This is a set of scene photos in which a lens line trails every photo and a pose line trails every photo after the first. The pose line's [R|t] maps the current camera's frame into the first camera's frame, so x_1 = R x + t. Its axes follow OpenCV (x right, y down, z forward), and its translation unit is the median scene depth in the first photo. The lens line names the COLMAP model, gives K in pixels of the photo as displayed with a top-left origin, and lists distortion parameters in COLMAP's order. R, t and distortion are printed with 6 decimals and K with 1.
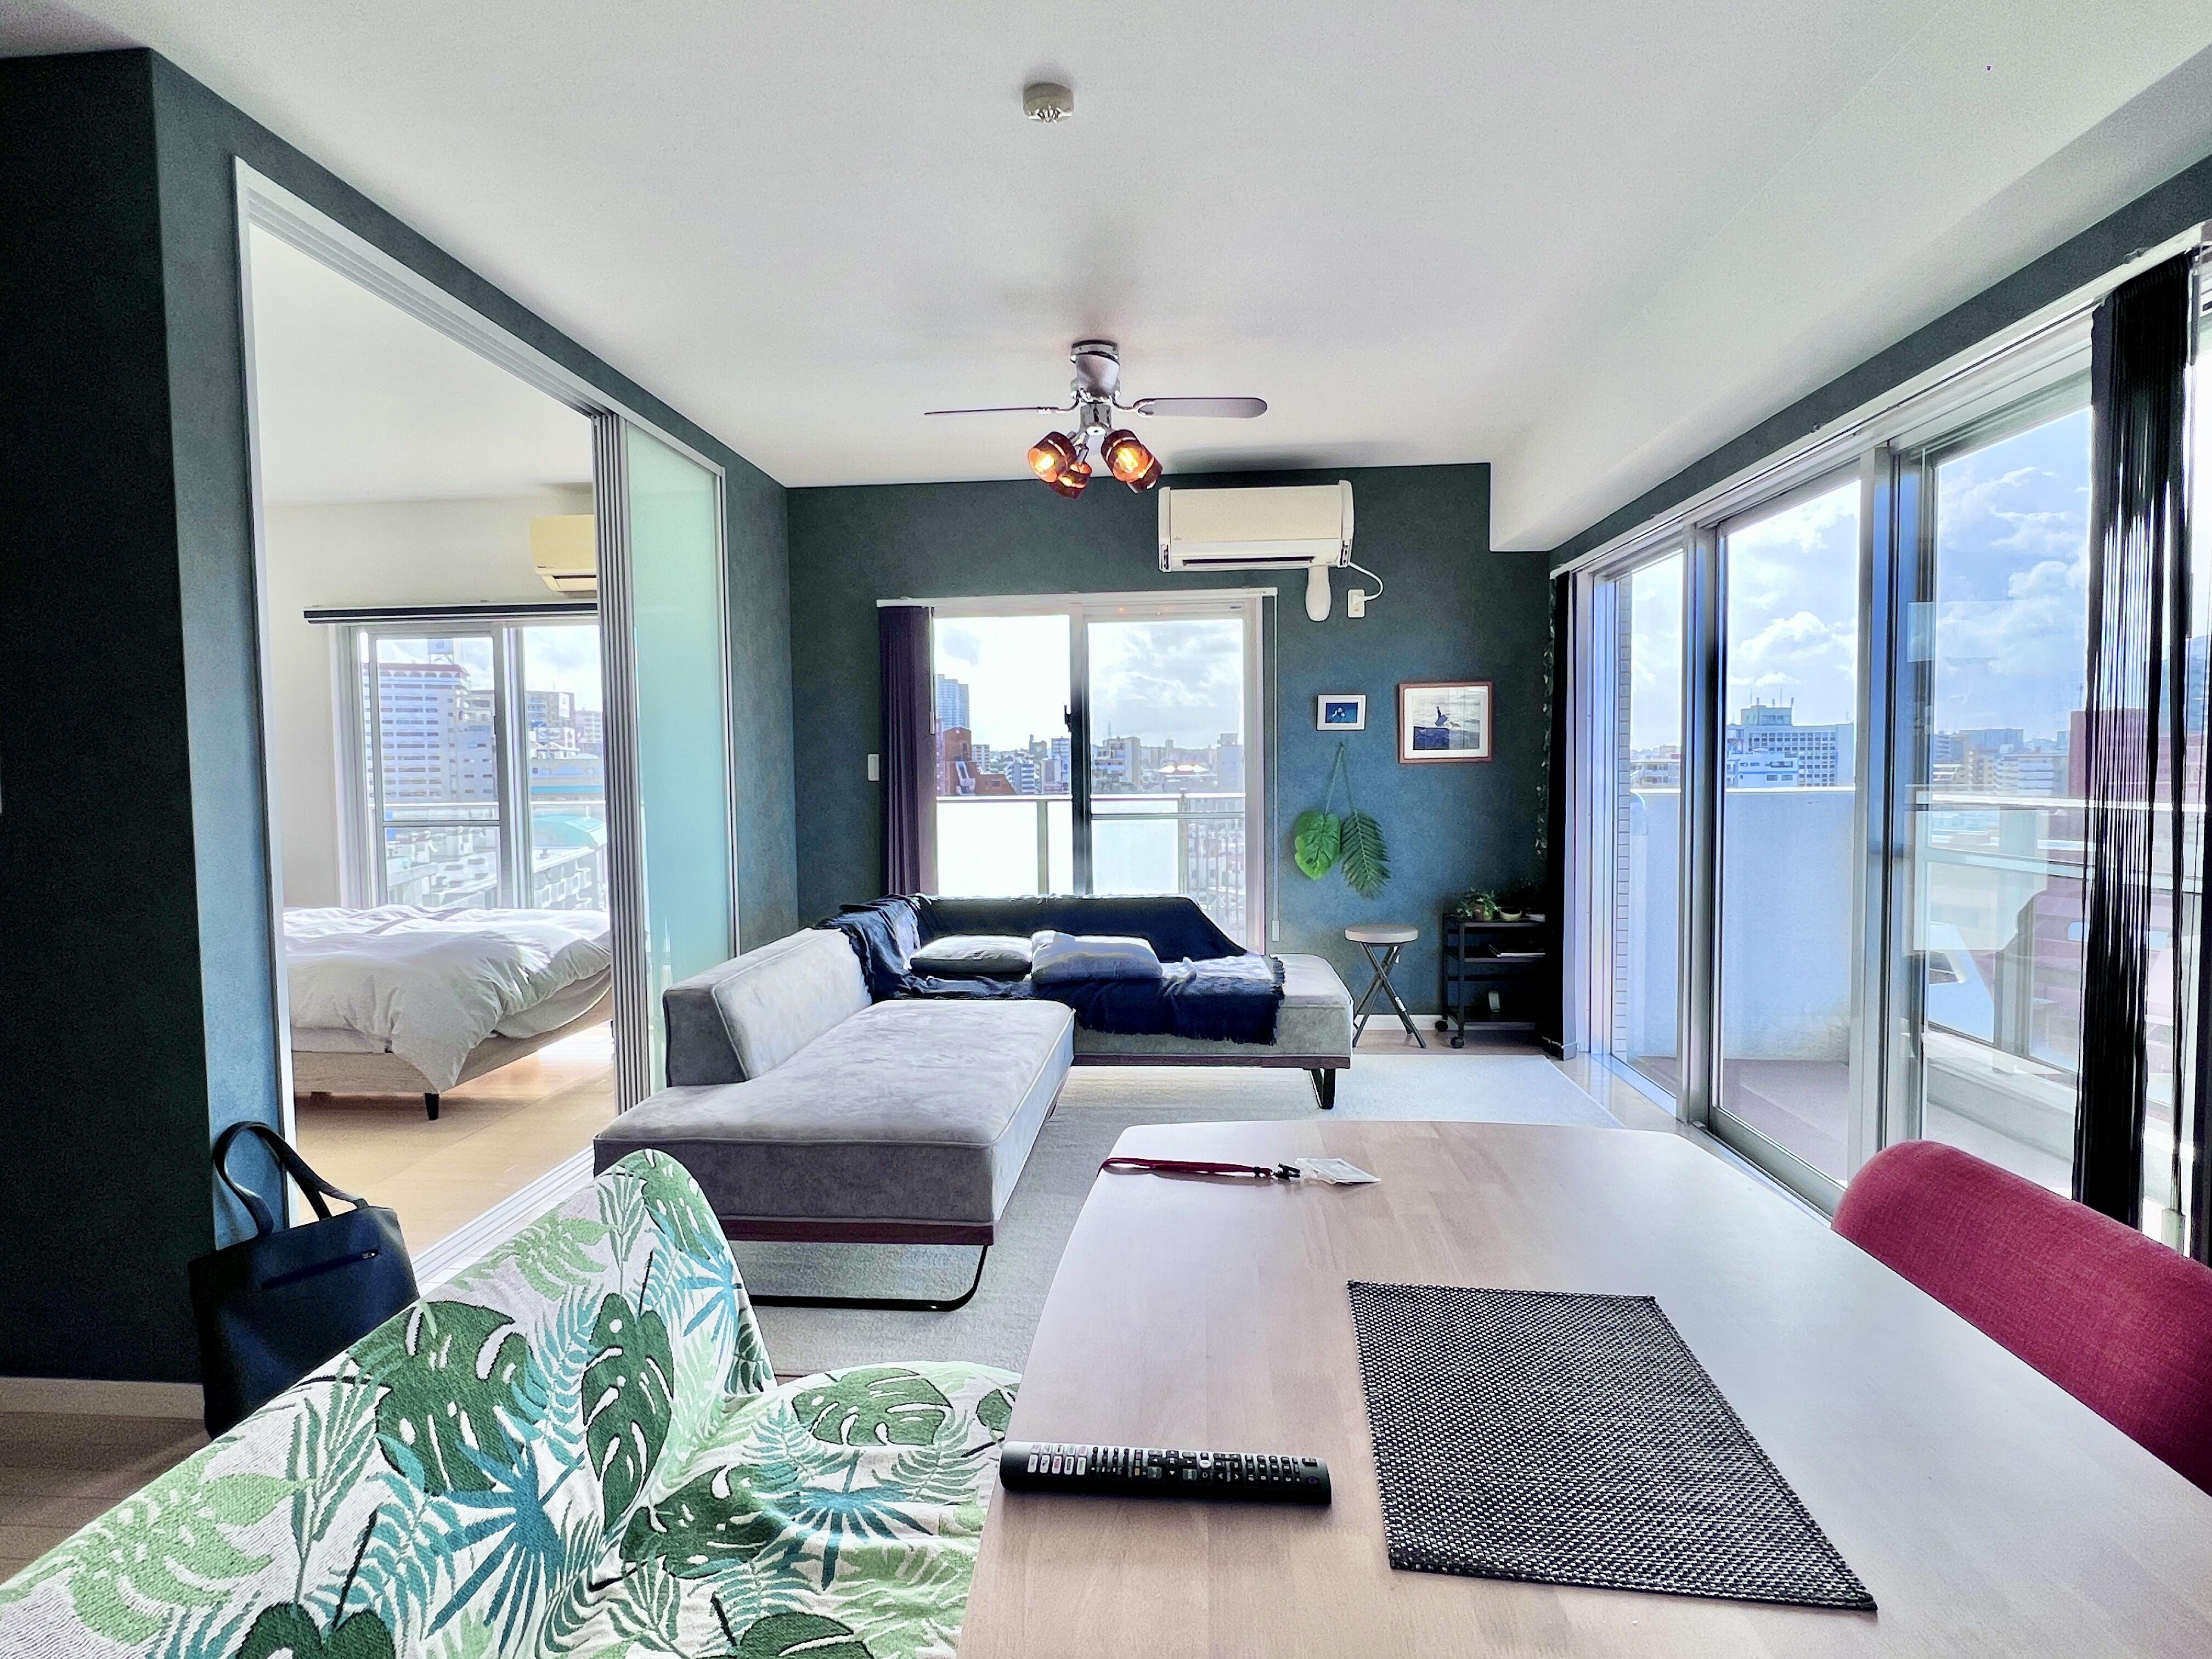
lens RADIAL K [[1168.8, 0, 1096.7], [0, 1168.8, 826.6], [0, 0, 1]] dist [0.002867, 0.000585]
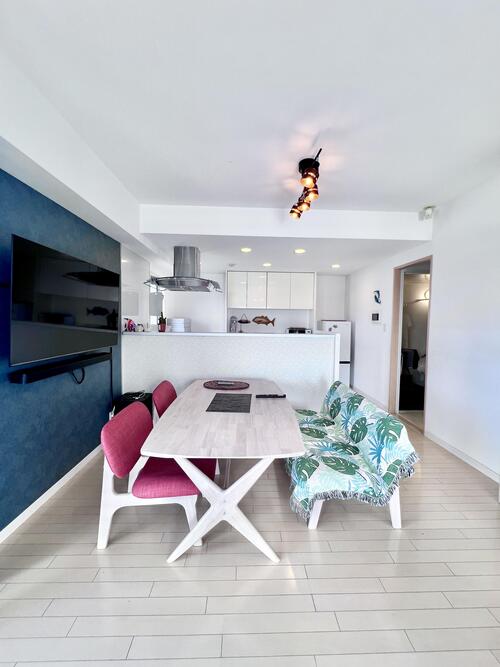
lens RADIAL K [[269.0, 0, 250.9], [0, 269.0, 332.1], [0, 0, 1]] dist [-0.003622, -0.000202]
pose [[-0.994367, 0.001052, -0.105986, 0.337210], [-0.010231, 0.994329, 0.105852, -0.193132], [0.105496, 0.106340, -0.988718, 2.270278]]
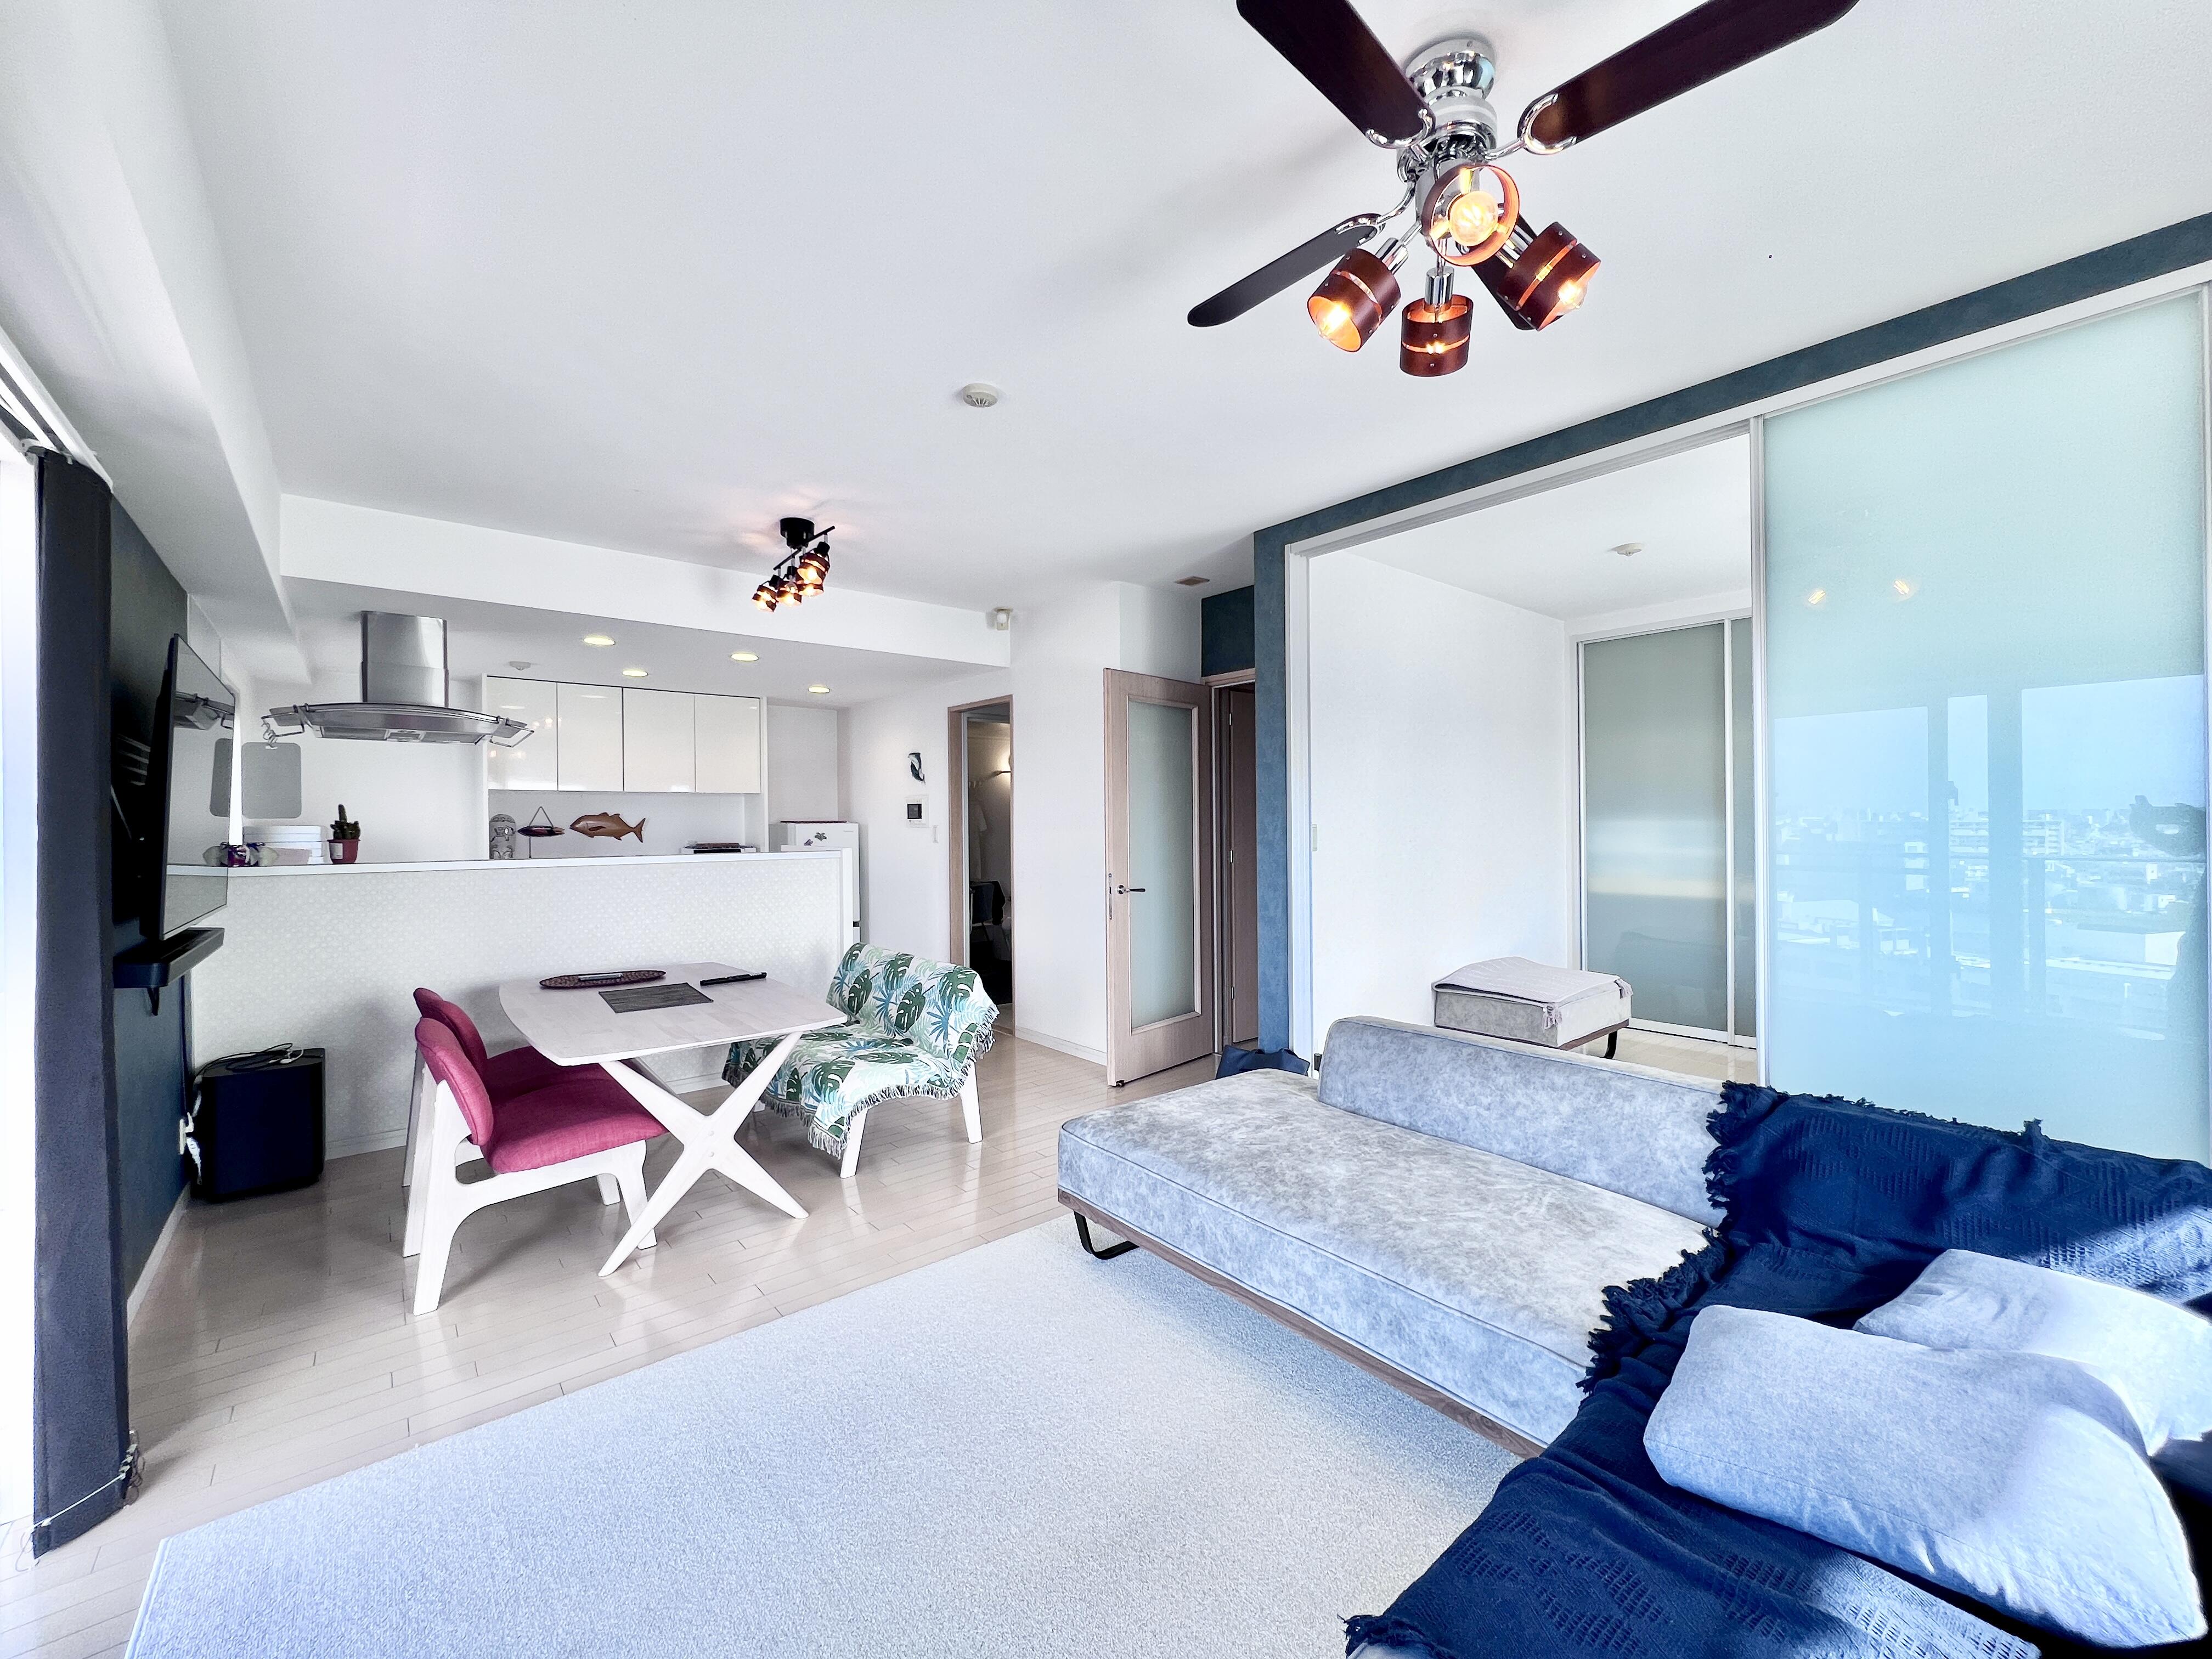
lens RADIAL K [[892.2, 0, 1107.6], [0, 892.2, 825.3], [0, 0, 1]] dist [-0.003622, -0.000202]
pose [[-0.714836, 0.019316, -0.699025, 1.095255], [-0.024433, 0.998318, 0.052573, -0.248467], [0.698865, 0.054660, -0.713162, 3.333814]]
